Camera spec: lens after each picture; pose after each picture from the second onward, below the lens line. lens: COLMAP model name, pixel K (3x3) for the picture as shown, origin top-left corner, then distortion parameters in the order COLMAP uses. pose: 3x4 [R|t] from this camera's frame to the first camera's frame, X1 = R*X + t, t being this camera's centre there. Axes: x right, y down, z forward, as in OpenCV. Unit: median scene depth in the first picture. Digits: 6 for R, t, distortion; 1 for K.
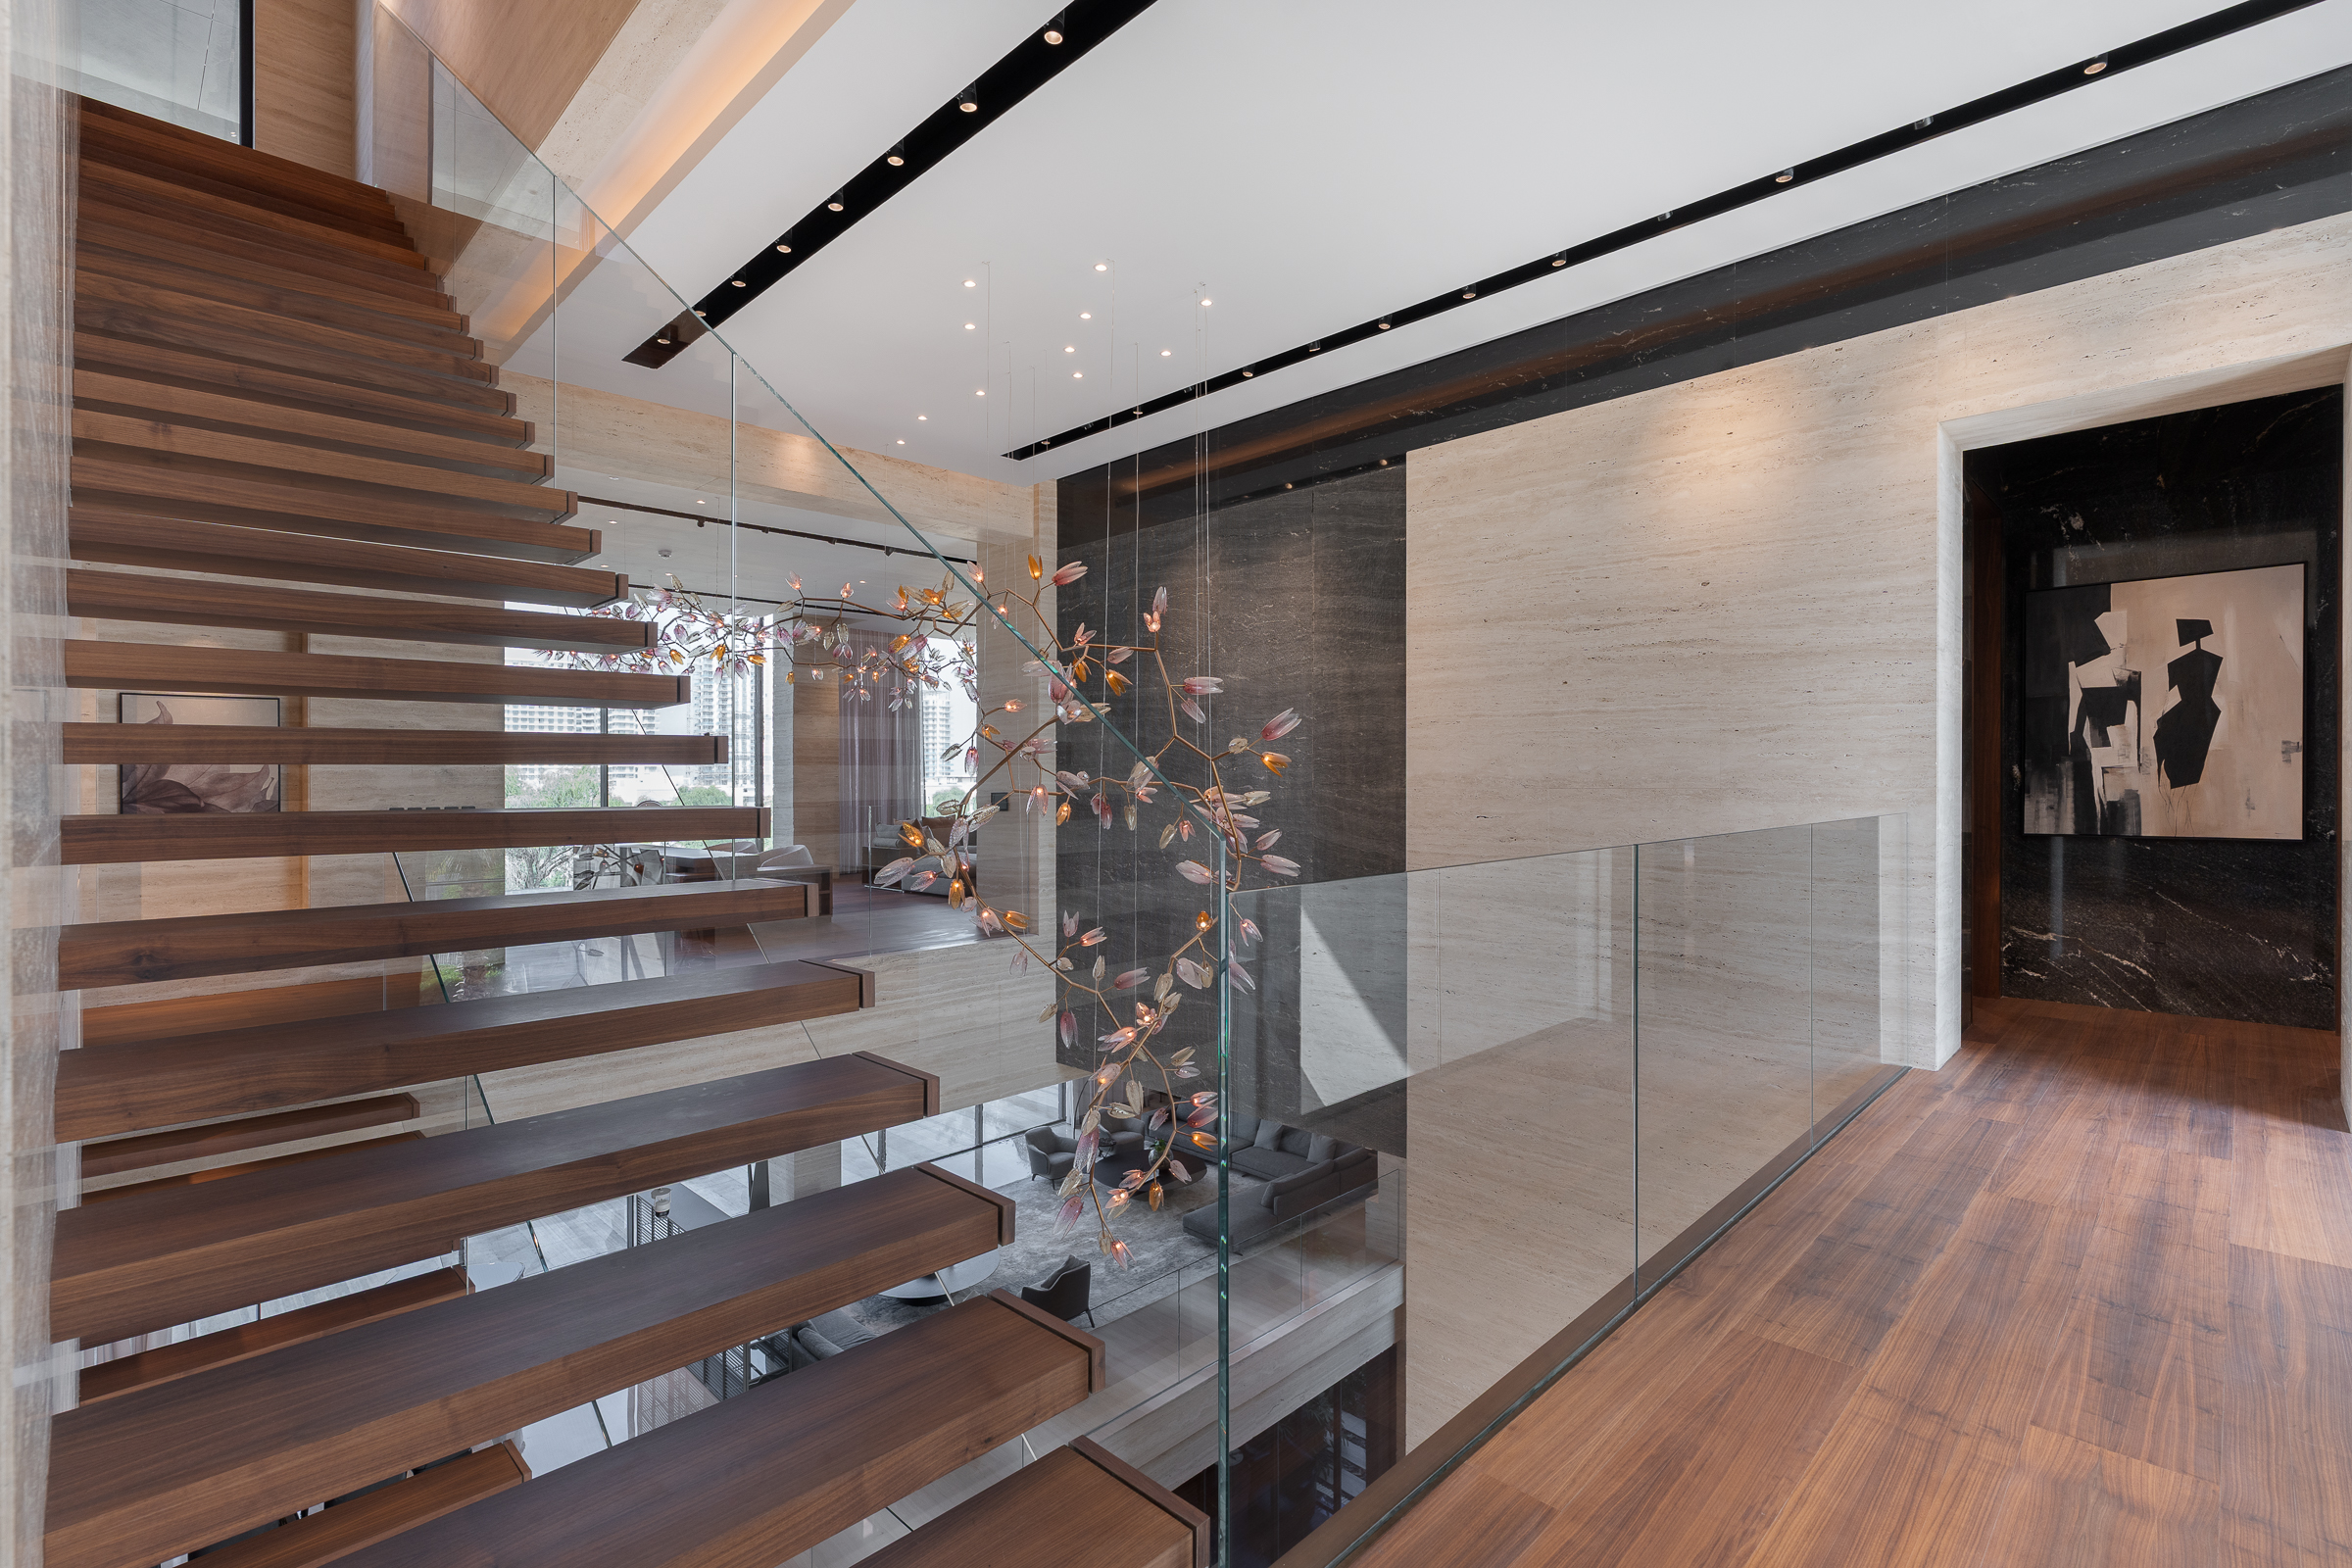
lens RADIAL K [[1077.7, 0, 1191.0], [0, 1077.7, 793.4], [0, 0, 1]] dist [-0.004699, 0.001406]
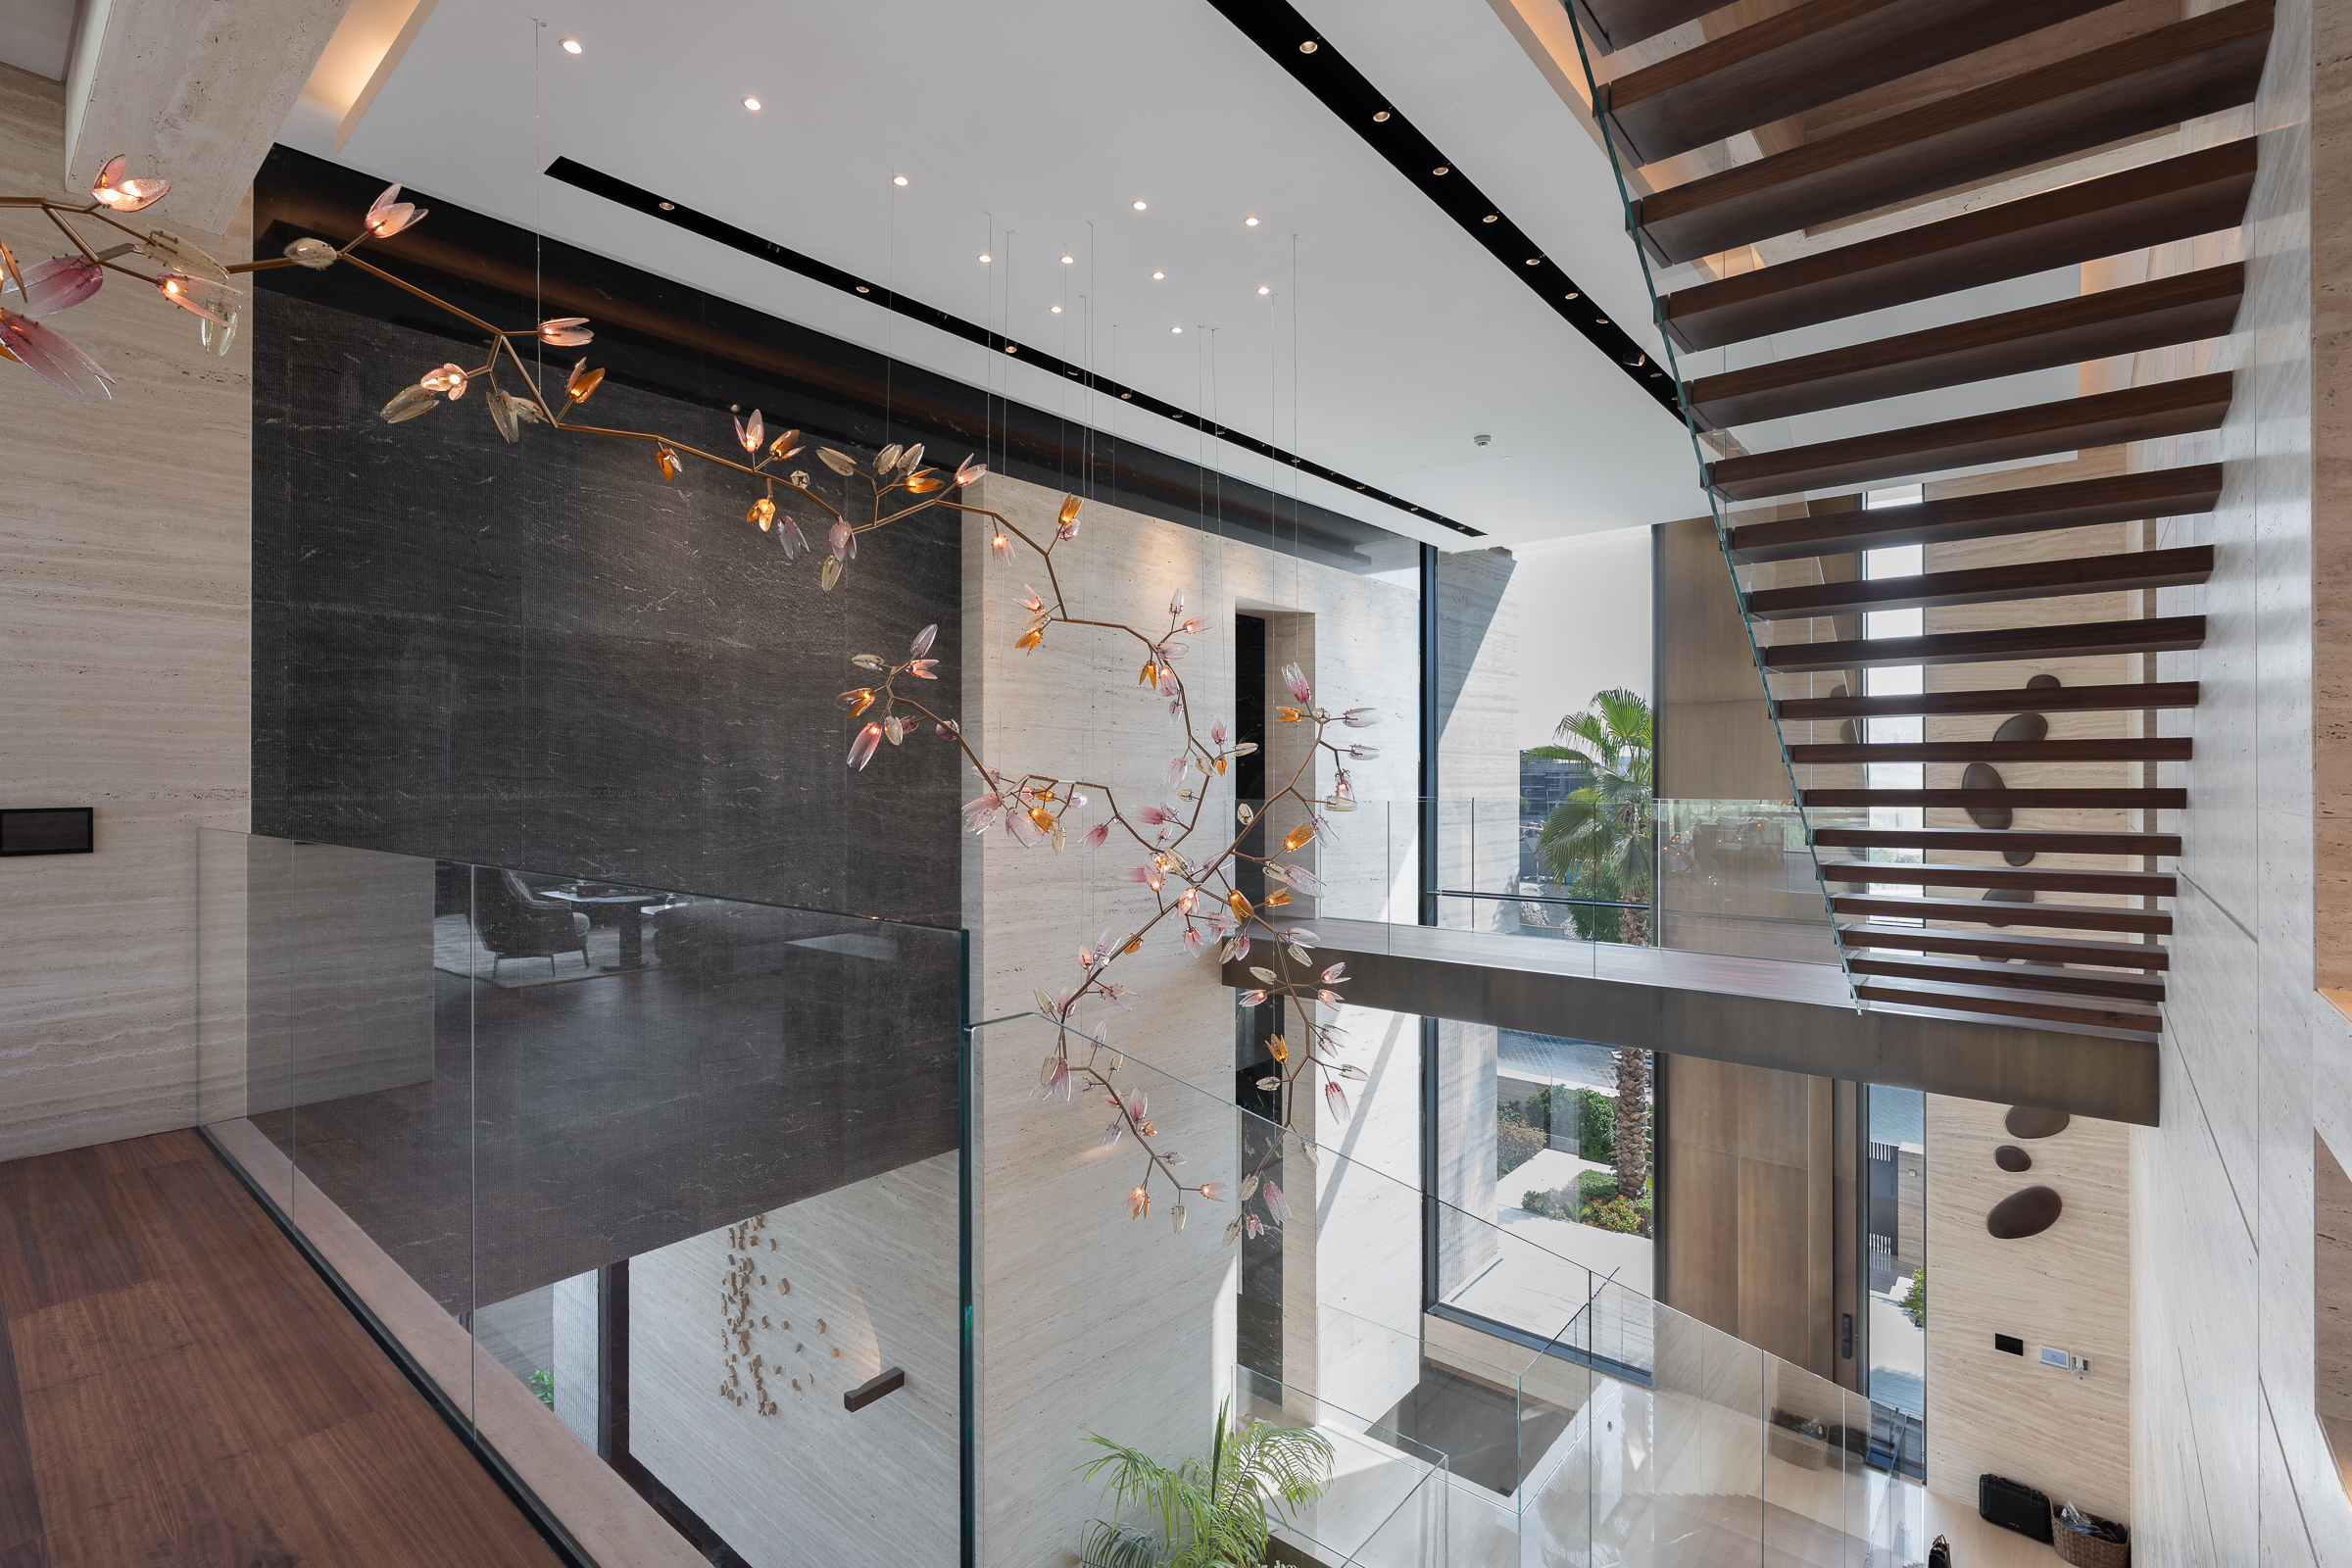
lens RADIAL K [[1077.7, 0, 1173.1], [0, 1077.7, 785.7], [0, 0, 1]] dist [-0.004699, 0.001406]
pose [[-0.058119, -0.013937, 0.998212, -0.802009], [-0.000296, 0.999903, 0.013943, -0.021162], [-0.998310, 0.000515, -0.058117, 0.814994]]
